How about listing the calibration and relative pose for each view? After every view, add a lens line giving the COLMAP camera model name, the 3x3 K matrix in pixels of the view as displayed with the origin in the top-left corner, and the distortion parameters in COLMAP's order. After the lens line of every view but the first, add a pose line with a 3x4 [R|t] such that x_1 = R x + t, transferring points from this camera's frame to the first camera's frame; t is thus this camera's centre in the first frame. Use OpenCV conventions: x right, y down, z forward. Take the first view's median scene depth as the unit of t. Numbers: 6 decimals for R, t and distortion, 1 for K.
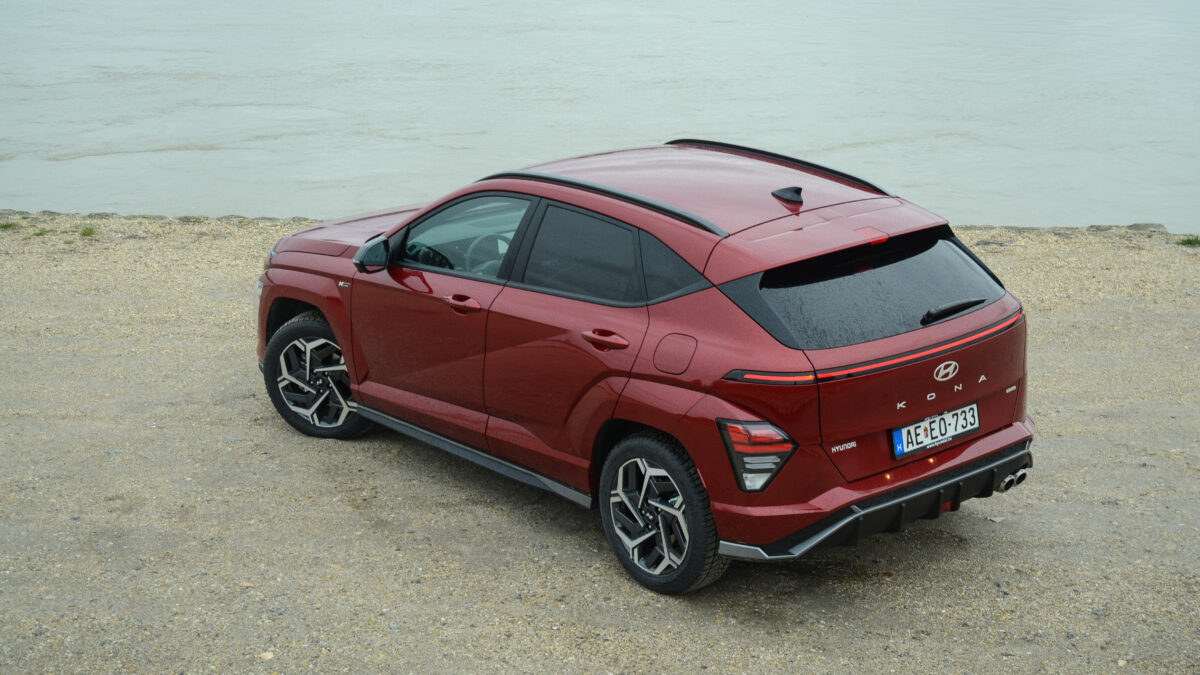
lens RADIAL K [[1933.2, 0, 600.0], [0, 1933.2, 337.5], [0, 0, 1]] dist [0.003146, 0.030170]
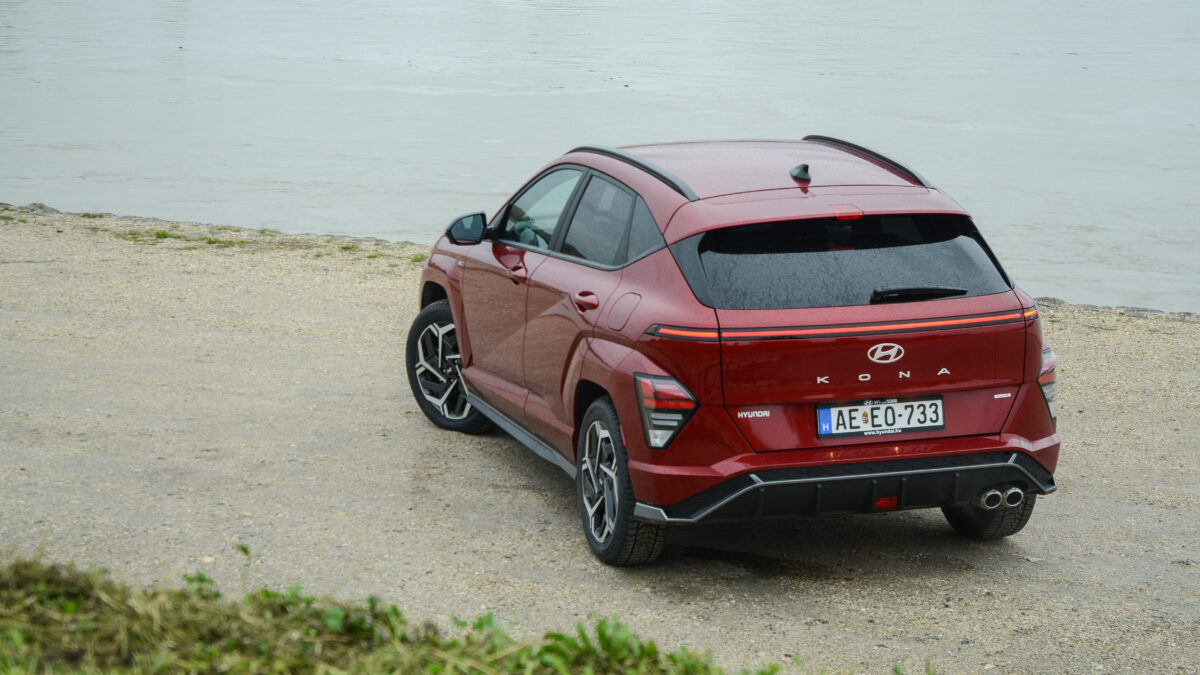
lens RADIAL K [[2736.1, 0, 600.0], [0, 2736.1, 337.5], [0, 0, 1]] dist [0.180440, 0.299189]
pose [[0.922037, 0.085888, -0.377453, 0.547531], [-0.123424, 0.989412, -0.076362, 0.127615], [0.366898, 0.116995, 0.922875, -0.288448]]
